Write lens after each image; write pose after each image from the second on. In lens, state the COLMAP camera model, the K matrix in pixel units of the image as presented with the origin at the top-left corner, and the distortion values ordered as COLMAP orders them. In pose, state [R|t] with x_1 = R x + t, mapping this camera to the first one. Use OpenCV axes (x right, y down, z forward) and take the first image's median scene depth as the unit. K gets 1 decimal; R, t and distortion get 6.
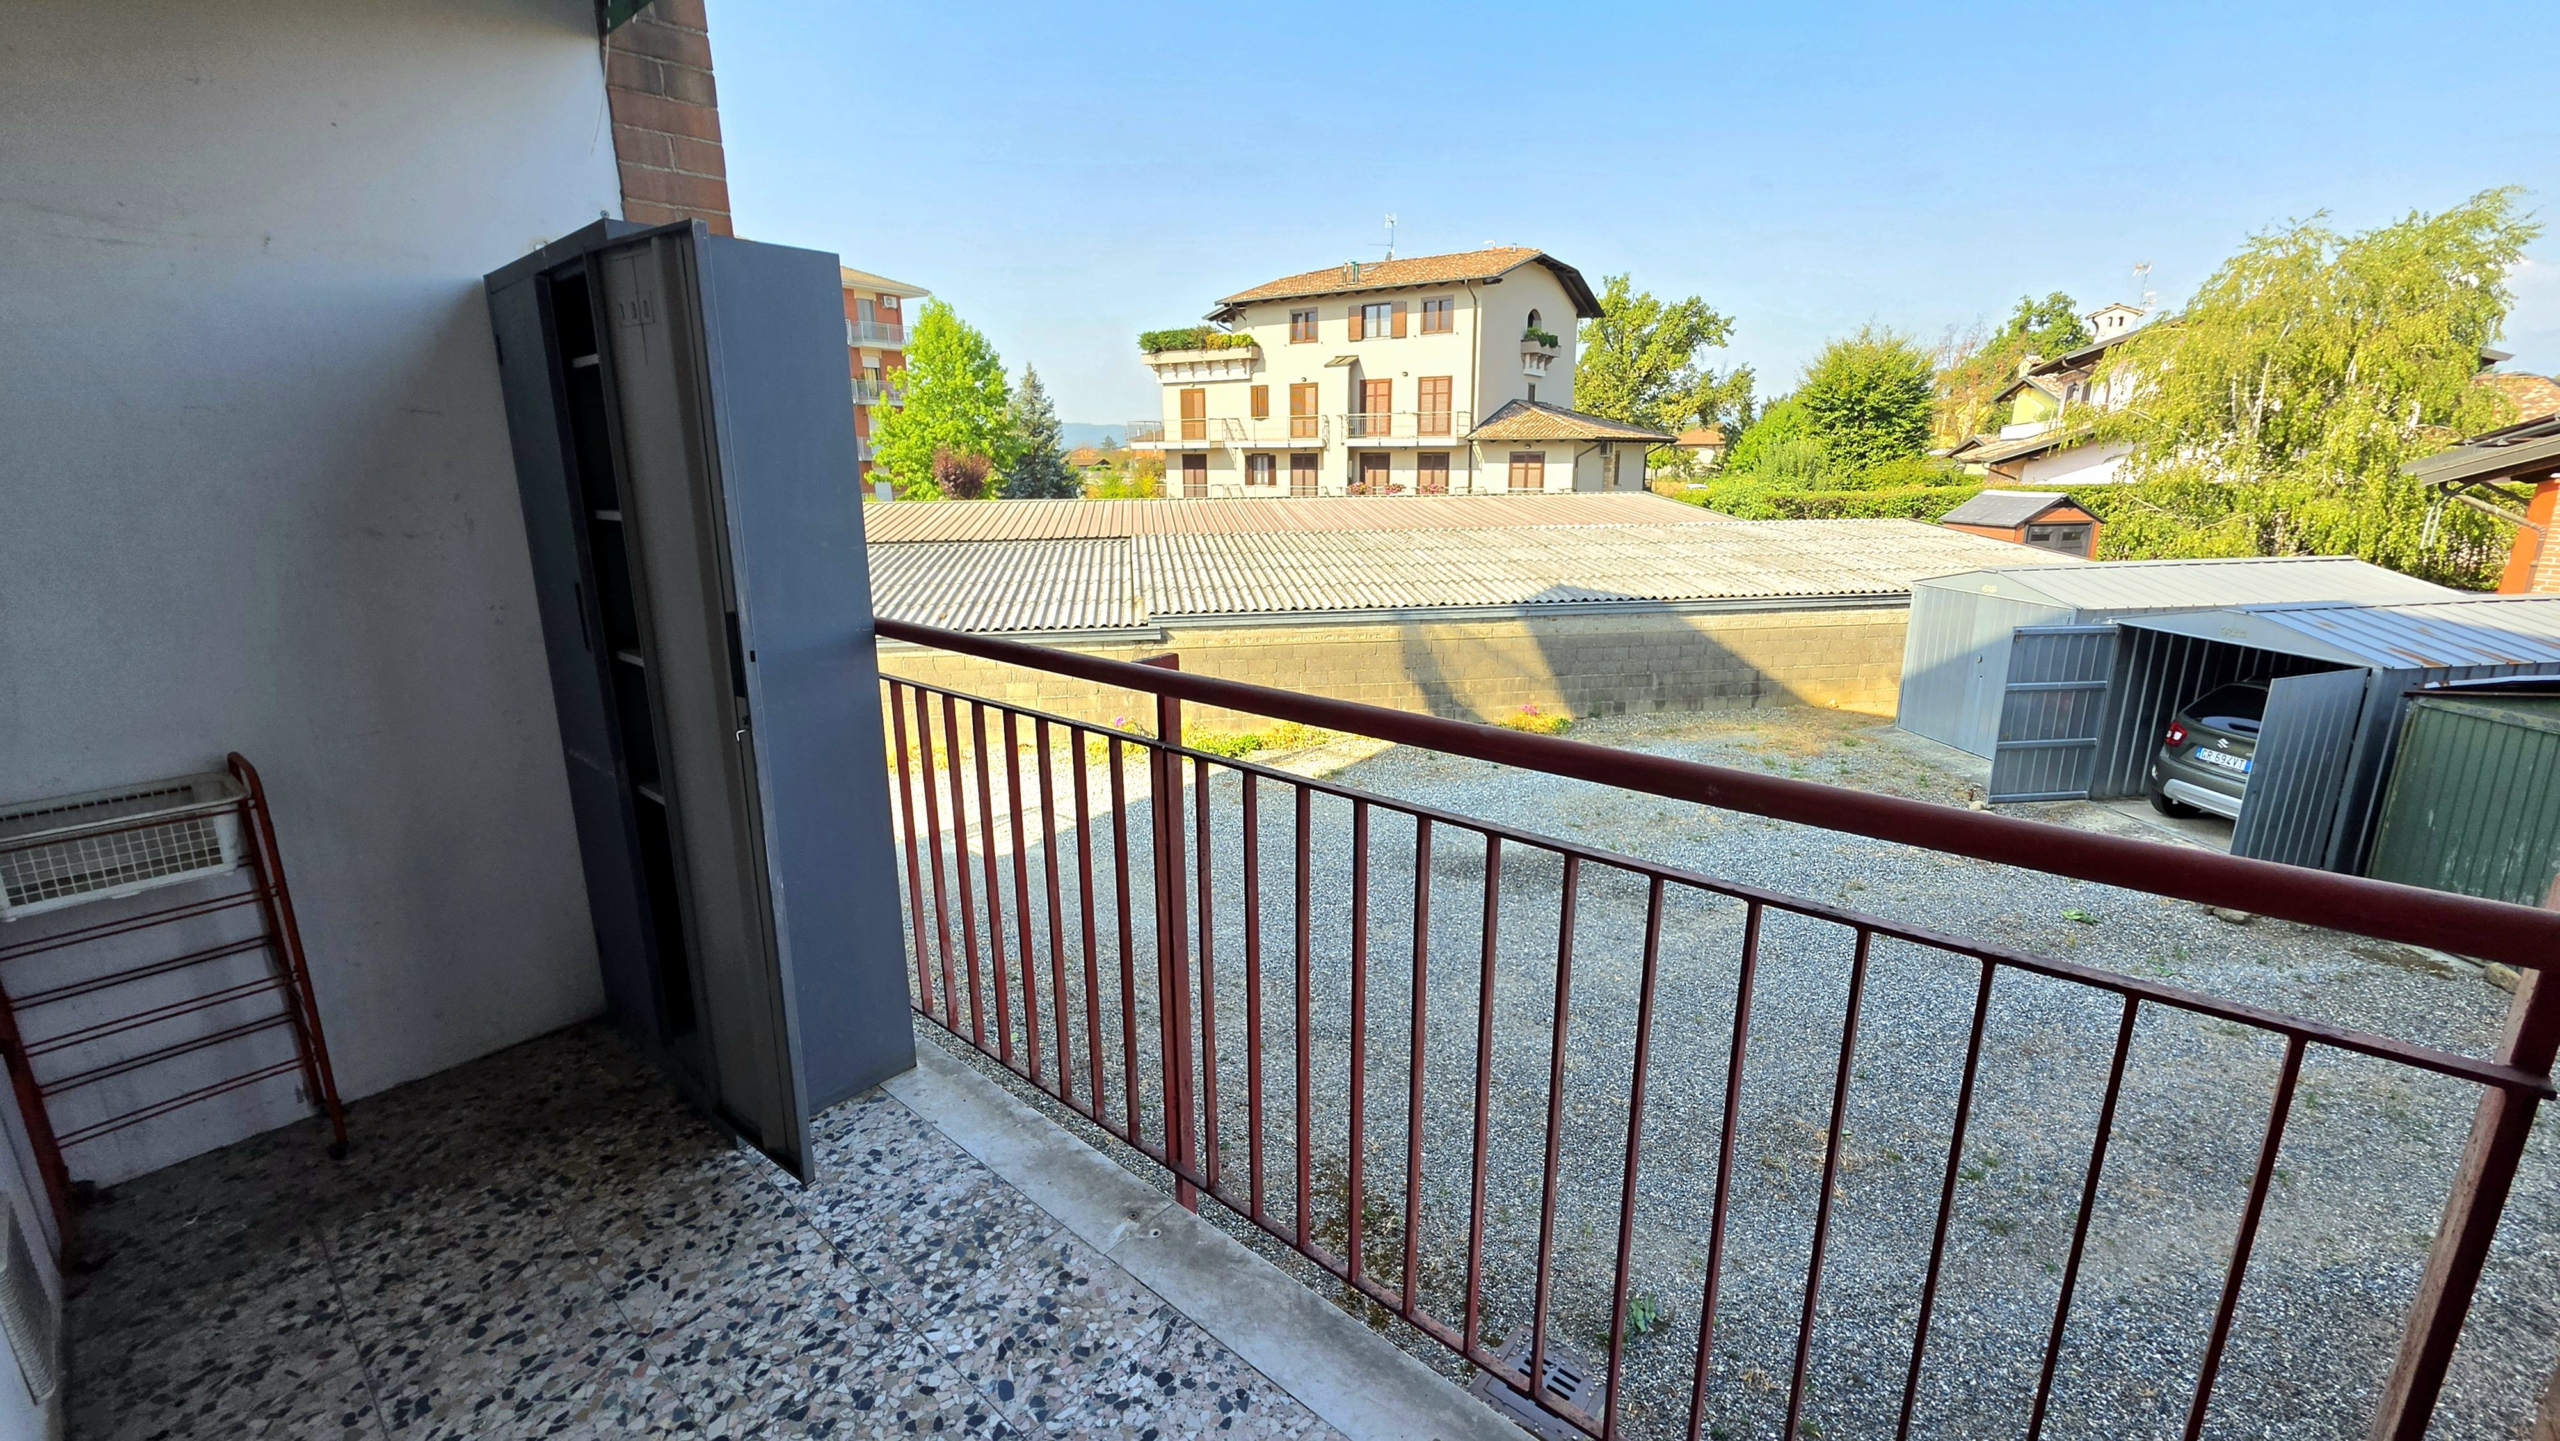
lens RADIAL K [[1028.0, 0, 1285.0], [0, 1028.0, 707.3], [0, 0, 1]] dist [-0.004866, 0.000459]
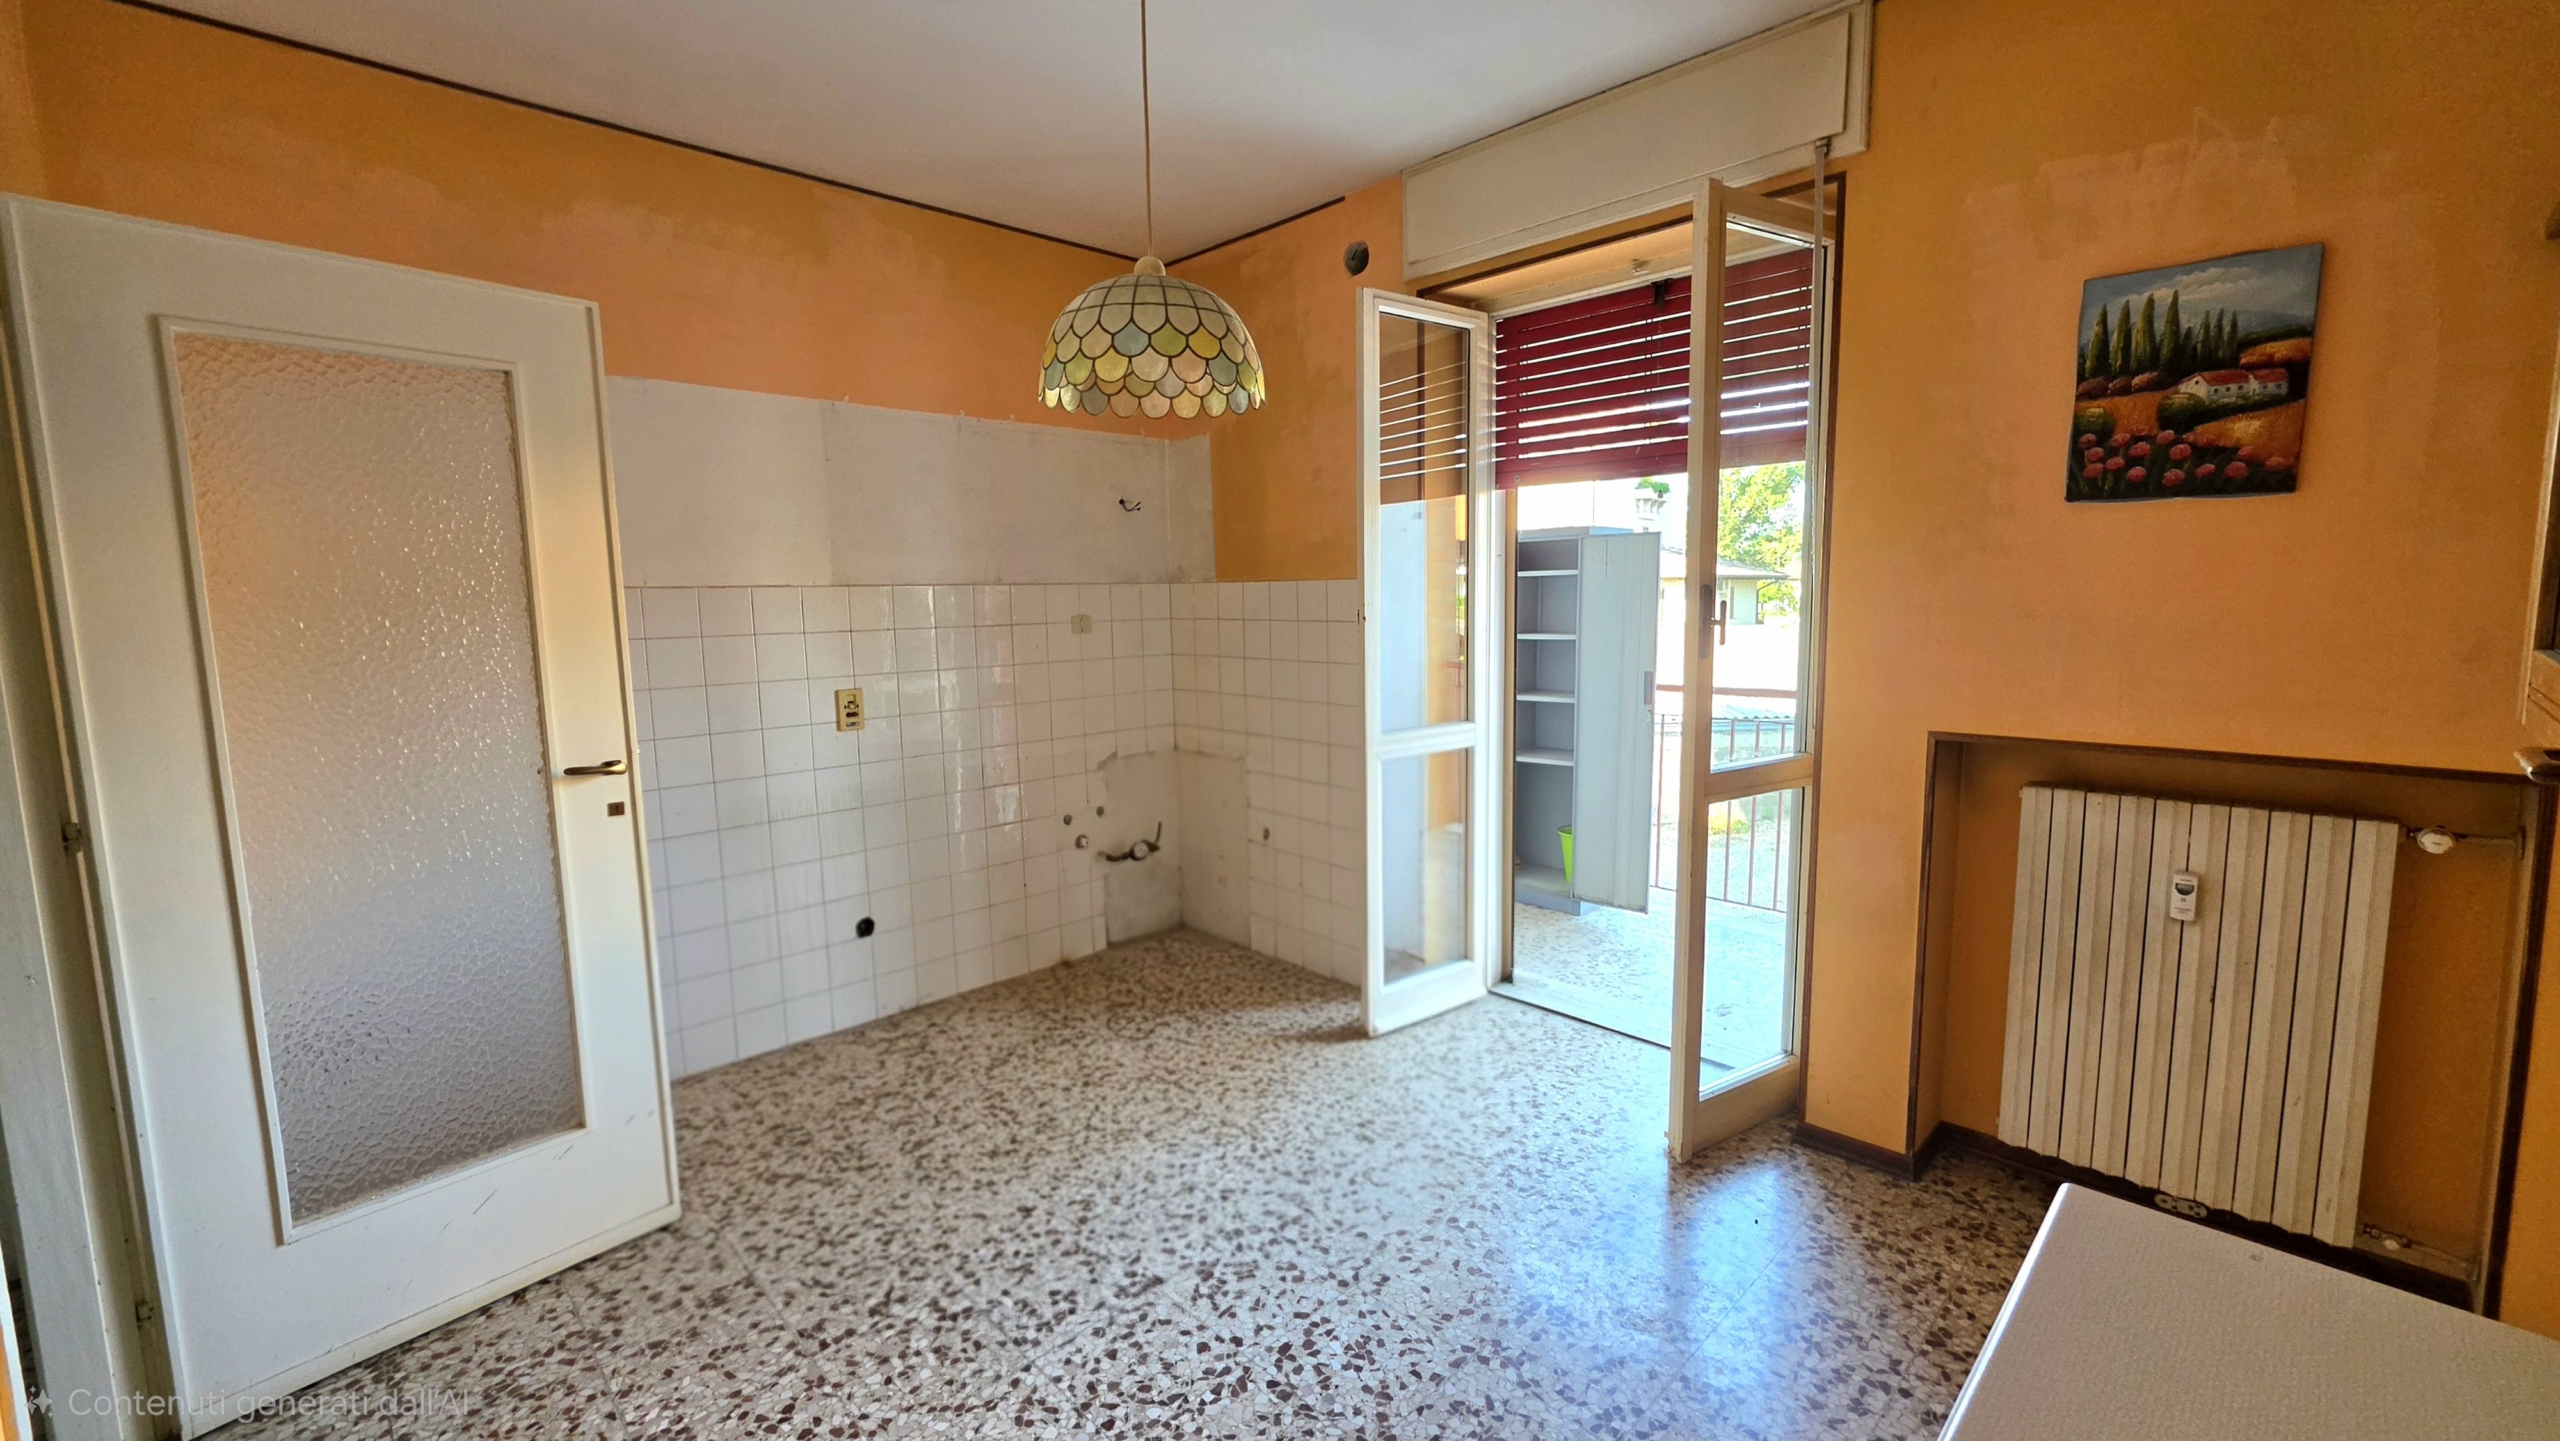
lens RADIAL K [[1028.0, 0, 1283.6], [0, 1028.0, 713.5], [0, 0, 1]] dist [-0.004866, 0.000459]
pose [[0.996559, 0.002661, -0.082845, -0.049312], [-0.012840, 0.992375, -0.122584, 0.013651], [0.081887, 0.123226, 0.988994, -0.064932]]
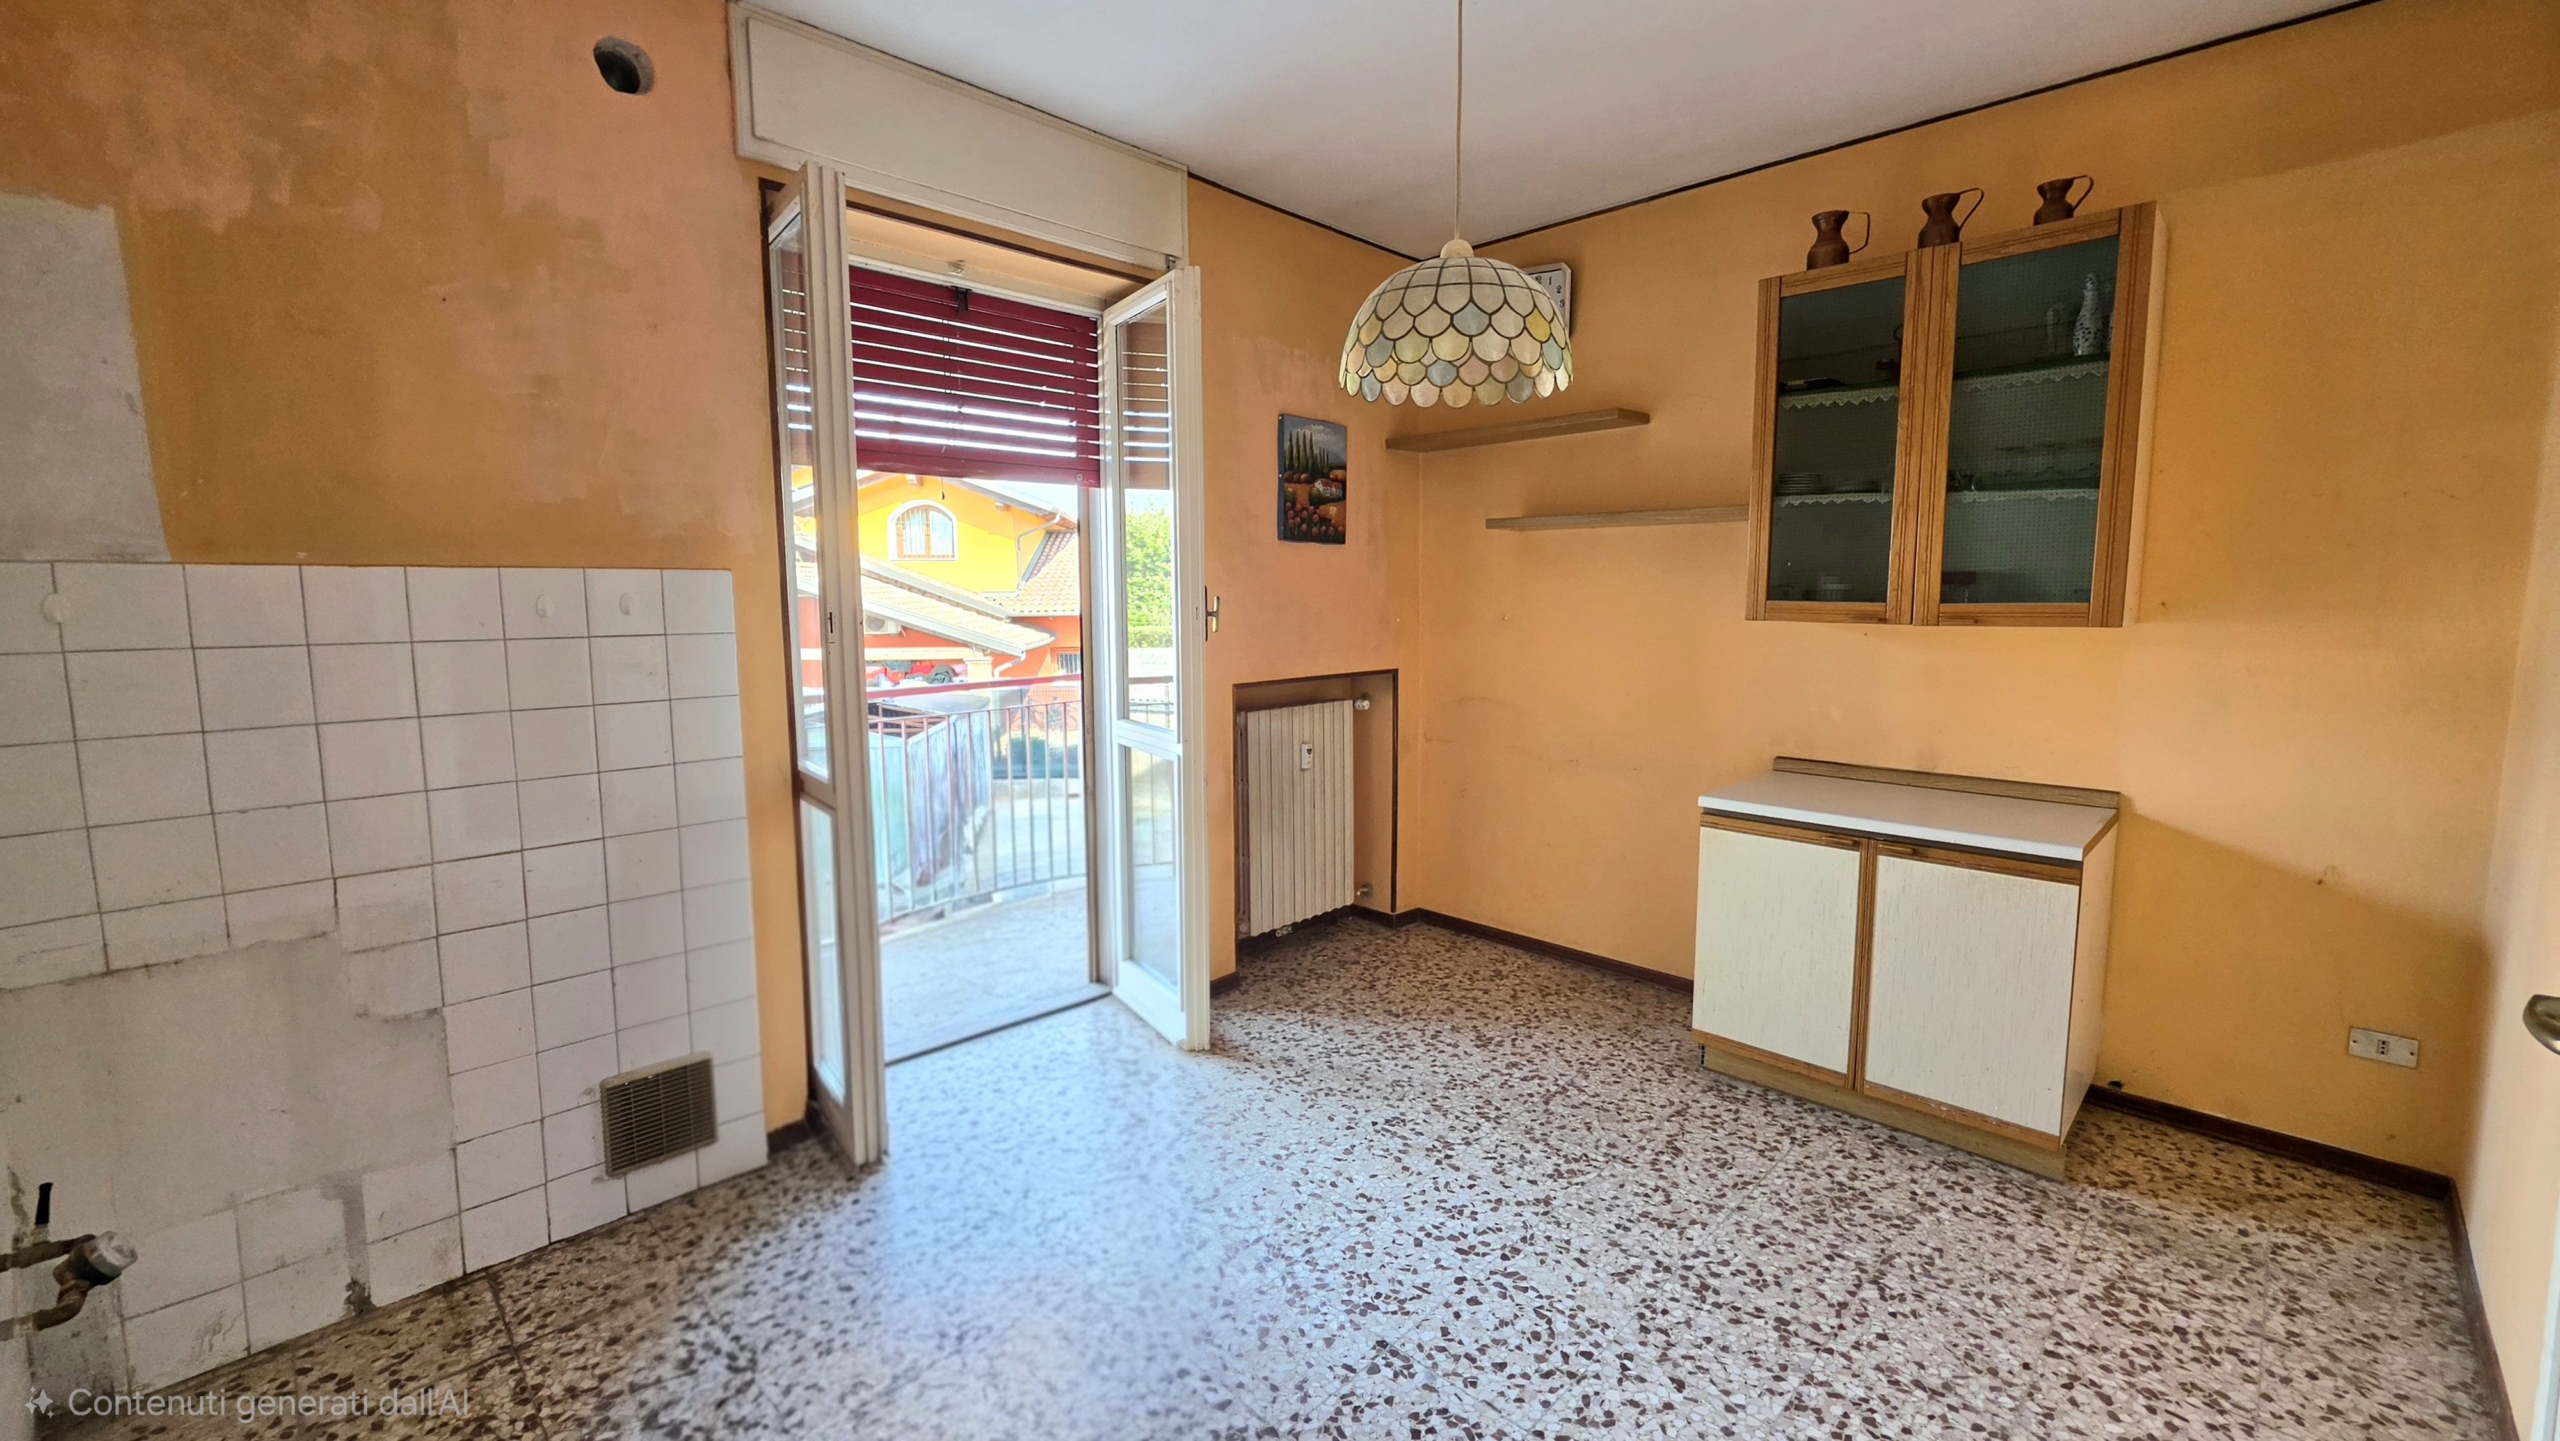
lens RADIAL K [[1028.0, 0, 1289.7], [0, 1028.0, 706.8], [0, 0, 1]] dist [-0.004866, 0.000459]
pose [[0.058930, -0.104729, 0.992753, -0.102910], [0.246095, 0.965313, 0.087226, 0.002843], [-0.967453, 0.239171, 0.082659, -0.017727]]
